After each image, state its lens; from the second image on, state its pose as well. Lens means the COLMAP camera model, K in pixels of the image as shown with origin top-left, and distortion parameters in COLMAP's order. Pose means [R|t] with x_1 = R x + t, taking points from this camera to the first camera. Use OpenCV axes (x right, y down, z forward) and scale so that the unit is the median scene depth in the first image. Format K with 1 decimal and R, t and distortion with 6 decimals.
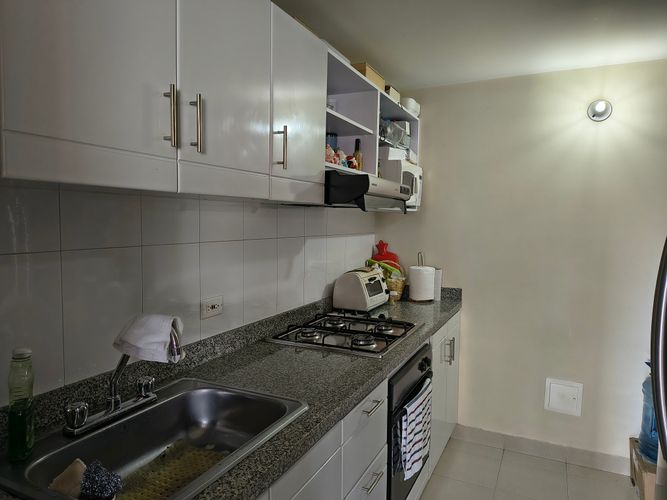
lens RADIAL K [[457.5, 0, 333.4], [0, 457.5, 249.3], [0, 0, 1]] dist [0.035230, 0.000117]
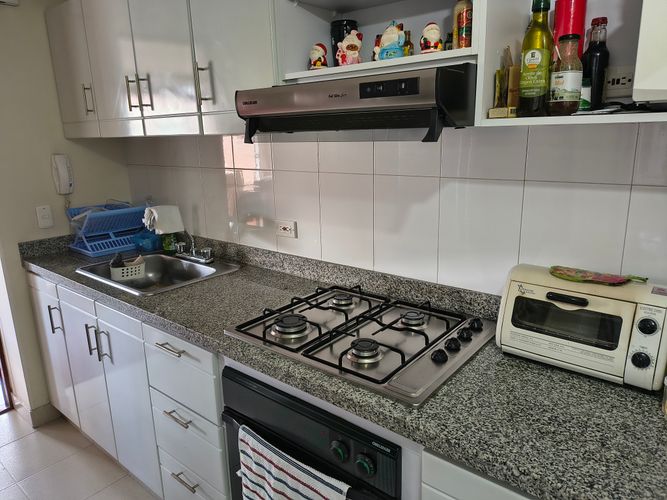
lens RADIAL K [[457.5, 0, 334.3], [0, 457.5, 249.6], [0, 0, 1]] dist [0.035230, 0.000117]
pose [[-0.219491, 0.229534, -0.948229, 0.757220], [-0.048712, 0.968139, 0.245629, -0.102471], [0.974398, 0.100104, -0.201317, 1.284737]]
